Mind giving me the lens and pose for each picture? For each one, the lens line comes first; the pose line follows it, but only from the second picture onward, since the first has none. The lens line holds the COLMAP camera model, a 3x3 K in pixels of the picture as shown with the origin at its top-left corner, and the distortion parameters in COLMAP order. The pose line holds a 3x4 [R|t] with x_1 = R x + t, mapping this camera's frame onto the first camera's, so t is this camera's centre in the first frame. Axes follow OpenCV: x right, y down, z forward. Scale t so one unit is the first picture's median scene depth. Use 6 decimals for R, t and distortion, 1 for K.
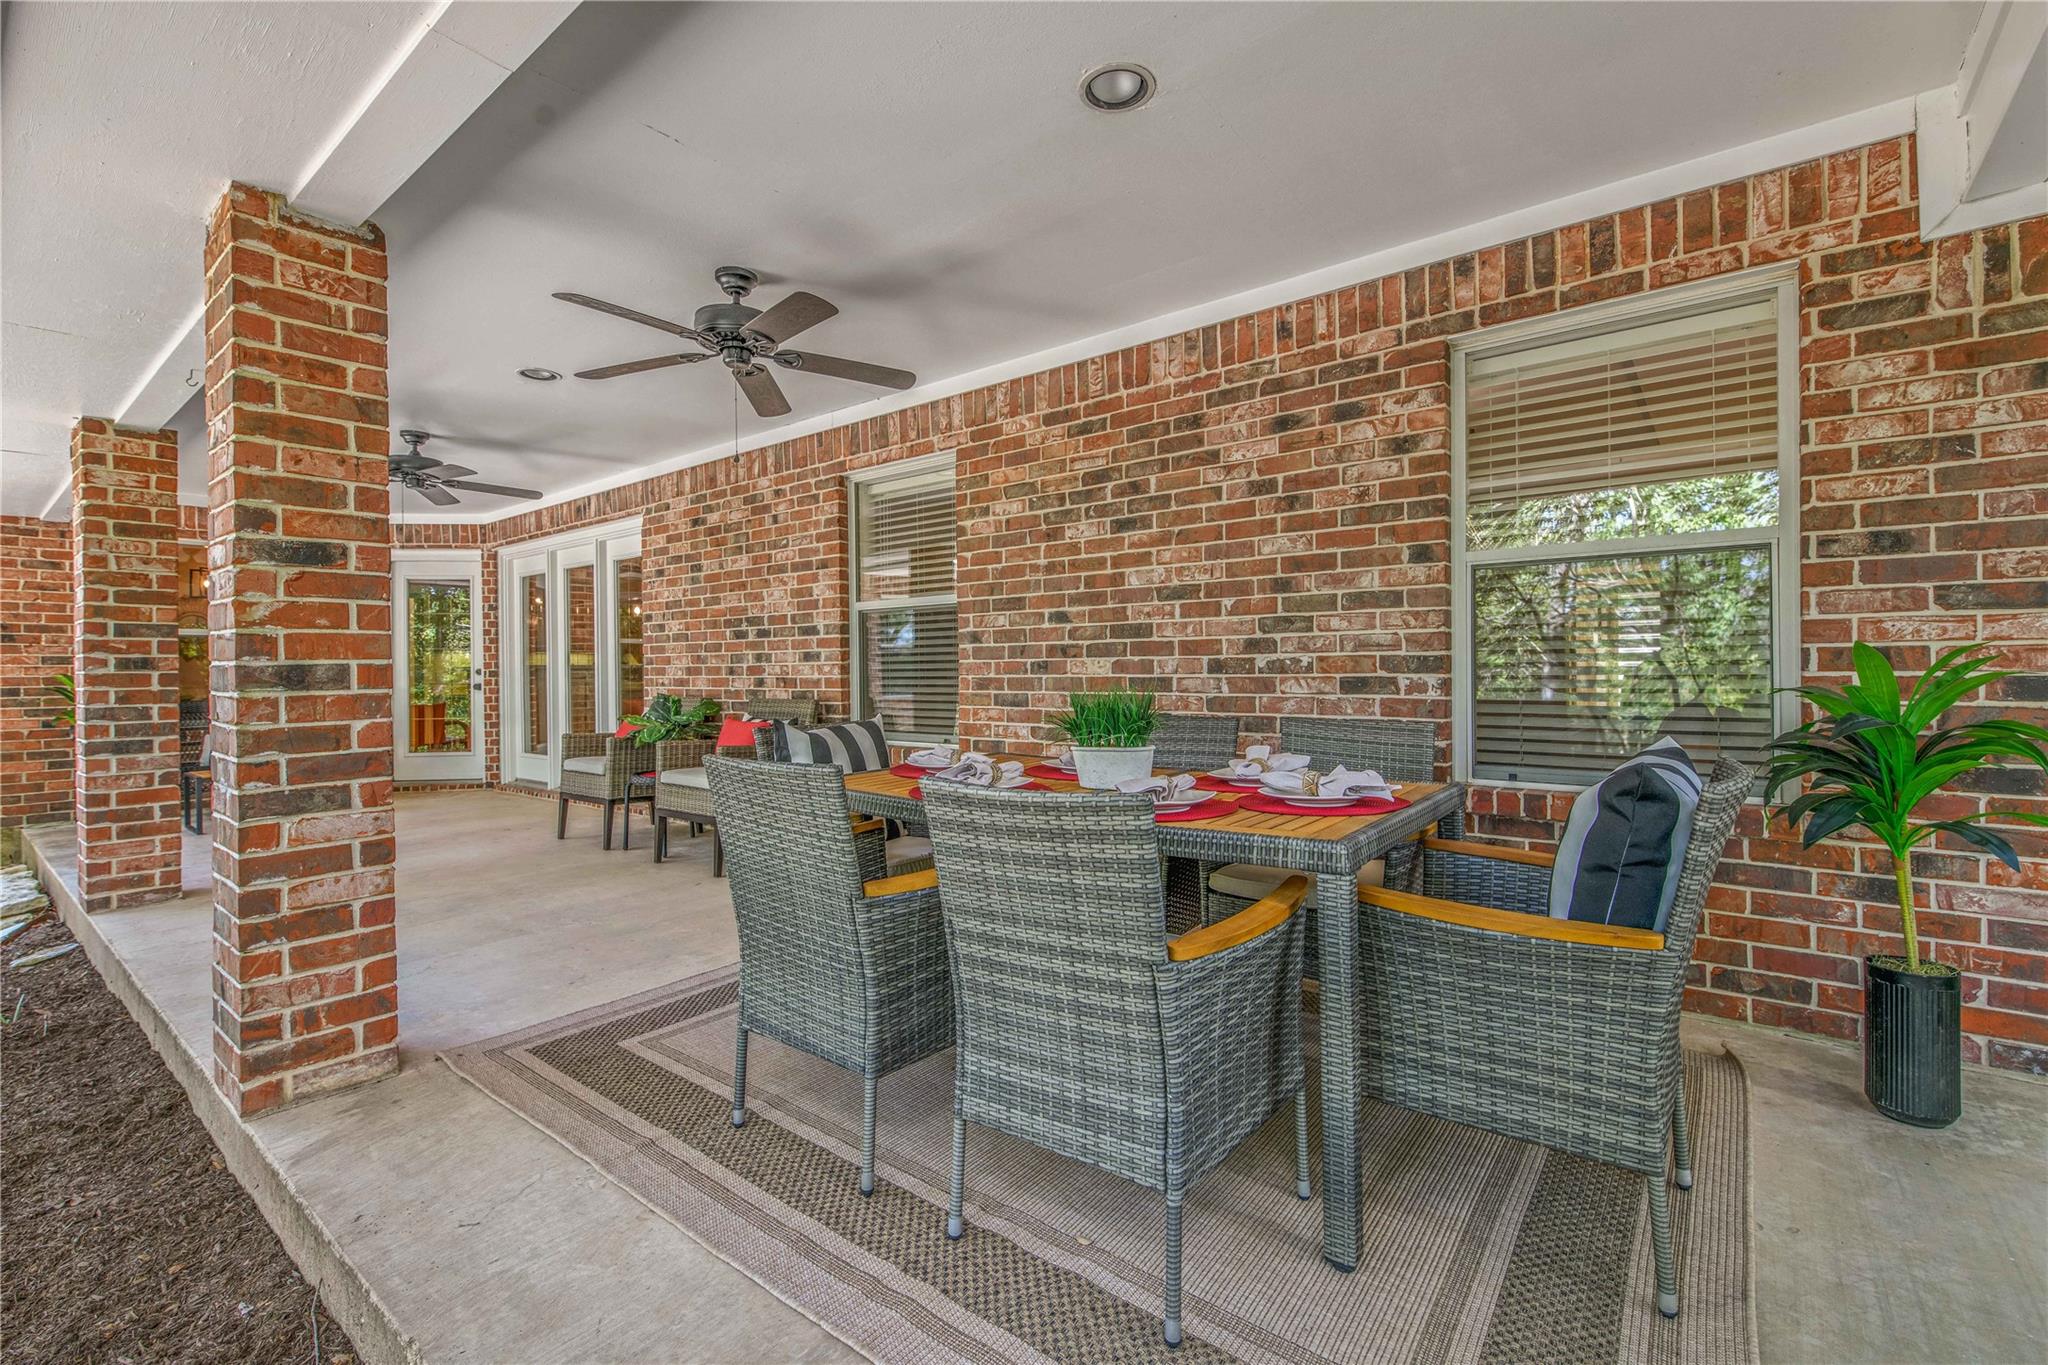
lens RADIAL K [[901.1, 0, 1025.1], [0, 901.1, 671.2], [0, 0, 1]] dist [-0.000944, -0.000192]
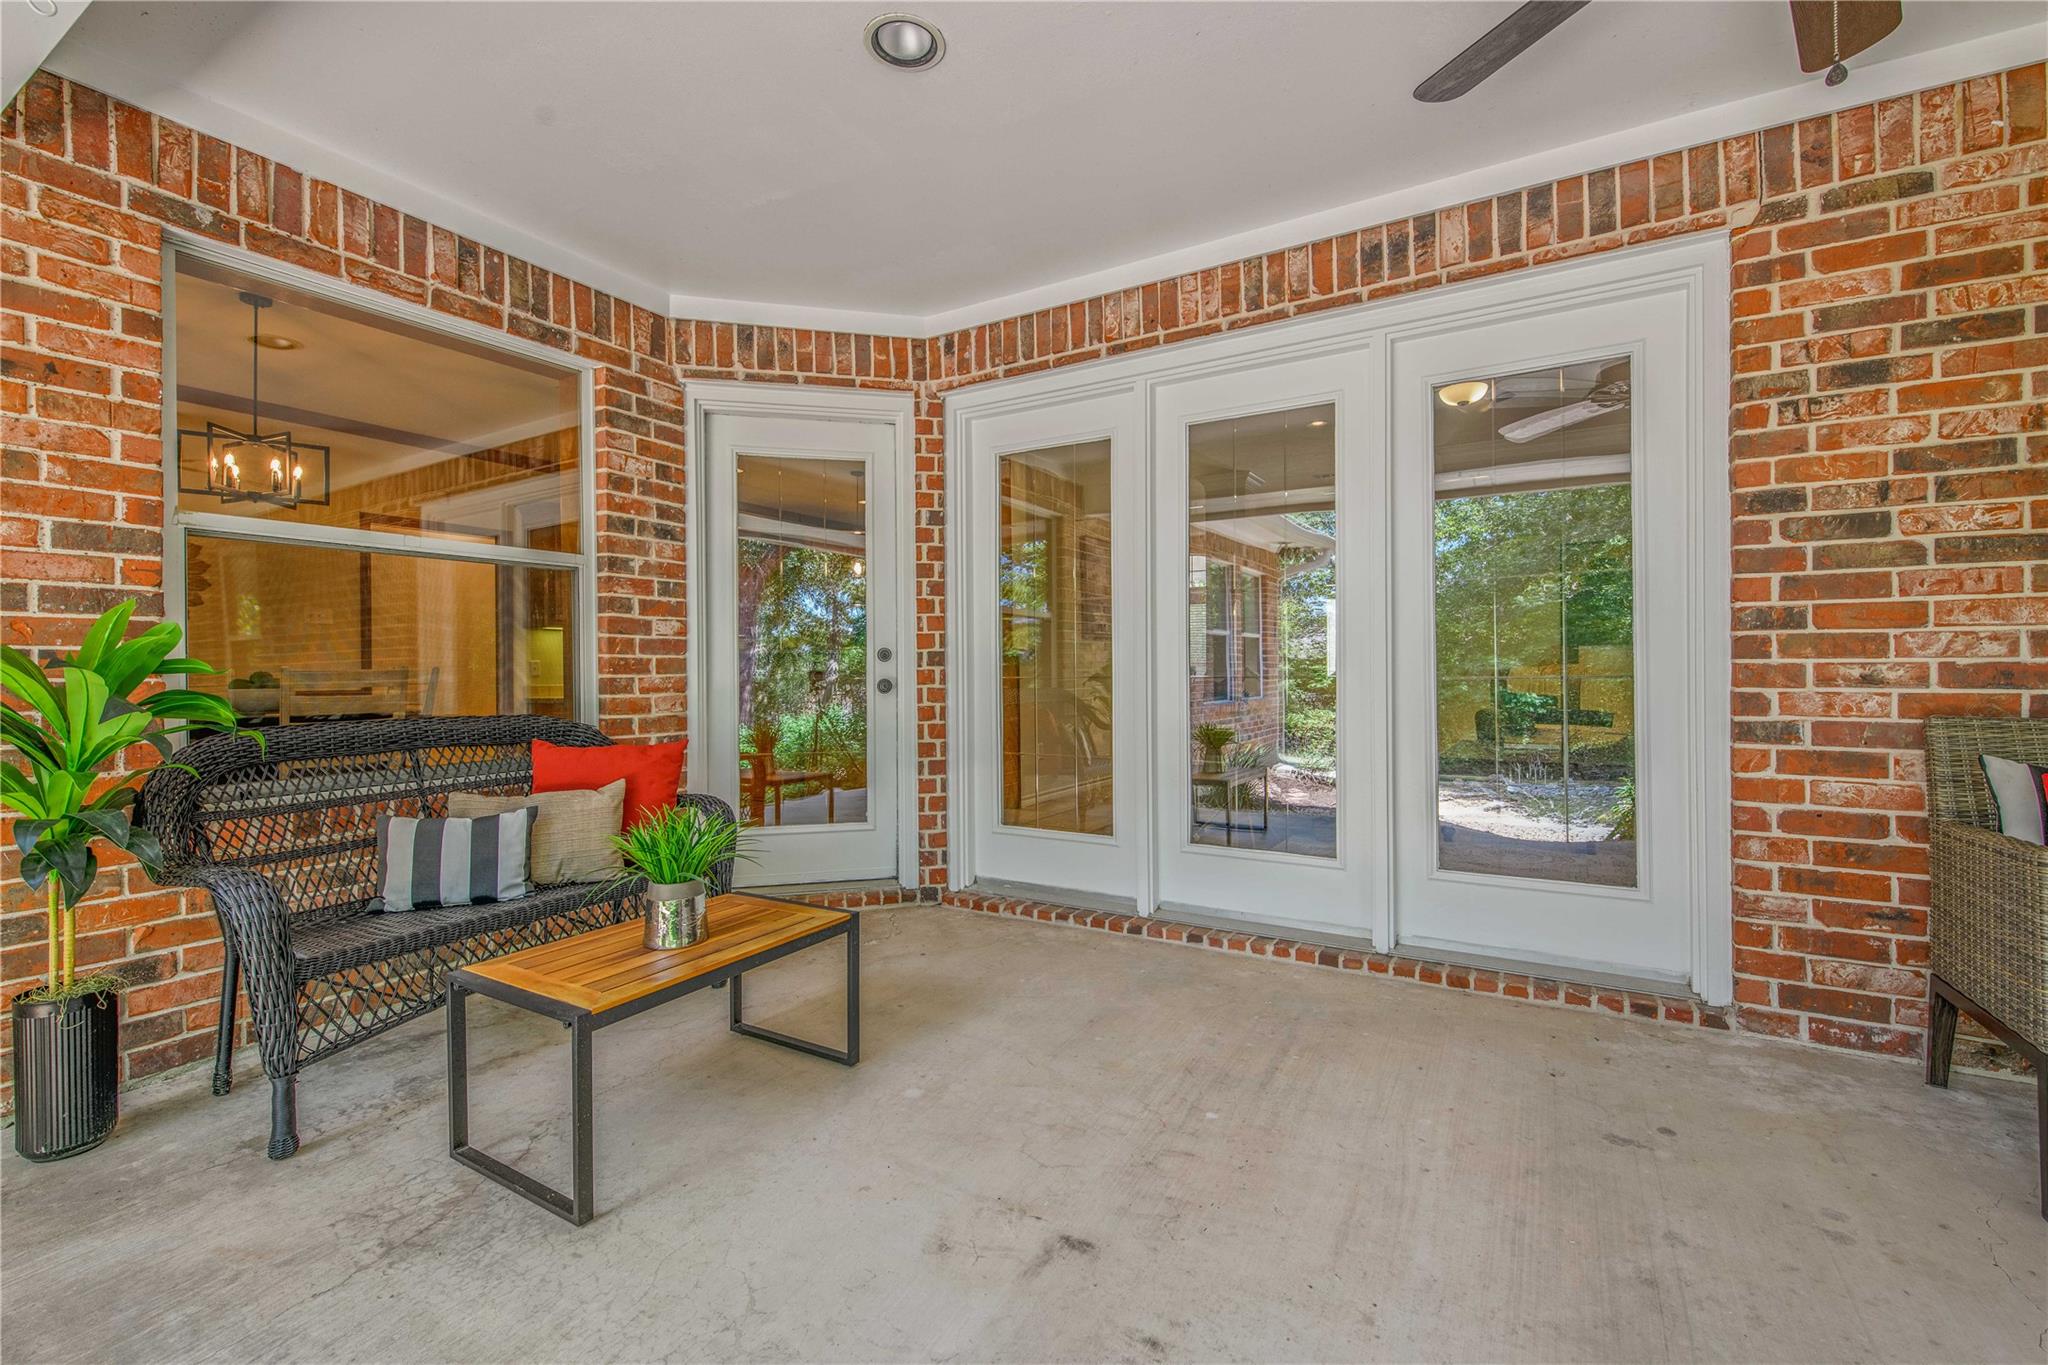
lens RADIAL K [[966.7, 0, 1024.4], [0, 966.7, 658.9], [0, 0, 1]] dist [0.038159, -0.000677]
pose [[0.993889, -0.003225, 0.110340, -0.599182], [0.003352, 0.999994, -0.000967, 0.003766], [-0.110337, 0.001331, 0.993893, 0.490039]]
